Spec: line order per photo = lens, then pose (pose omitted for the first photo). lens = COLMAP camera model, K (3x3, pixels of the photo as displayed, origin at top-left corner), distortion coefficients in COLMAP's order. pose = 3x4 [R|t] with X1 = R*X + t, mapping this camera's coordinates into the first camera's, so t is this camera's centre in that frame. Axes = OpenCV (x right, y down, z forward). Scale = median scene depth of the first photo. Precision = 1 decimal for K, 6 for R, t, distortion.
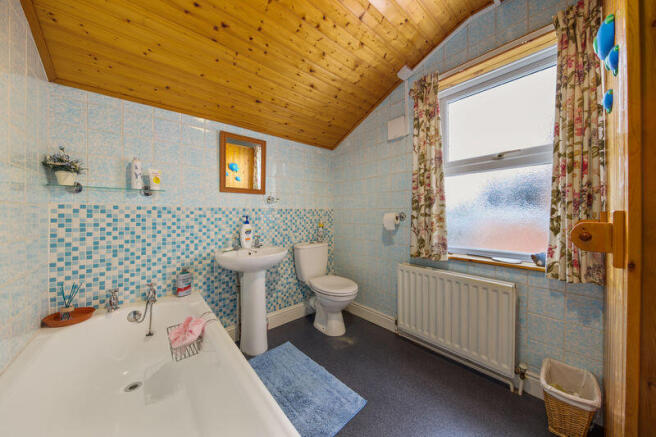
lens RADIAL K [[213.7, 0, 330.4], [0, 213.7, 215.6], [0, 0, 1]] dist [-0.000634, -0.000070]
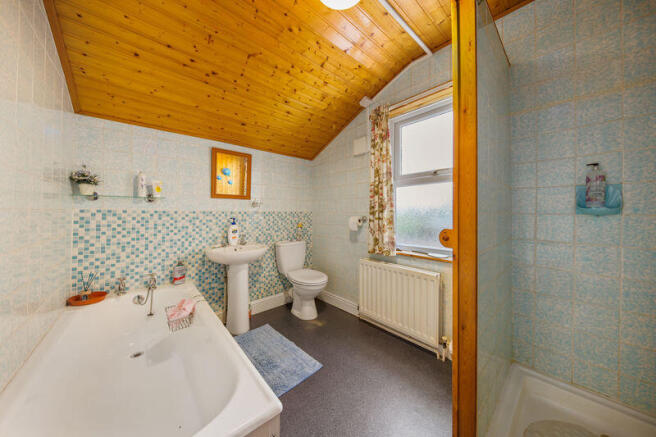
lens RADIAL K [[229.5, 0, 343.5], [0, 229.5, 208.8], [0, 0, 1]] dist [0.000045, -0.000142]
pose [[0.999813, 0.007656, 0.017786, 0.220940], [-0.007437, 0.999896, -0.012358, -0.043338], [-0.017879, 0.012223, 0.999765, -0.324395]]
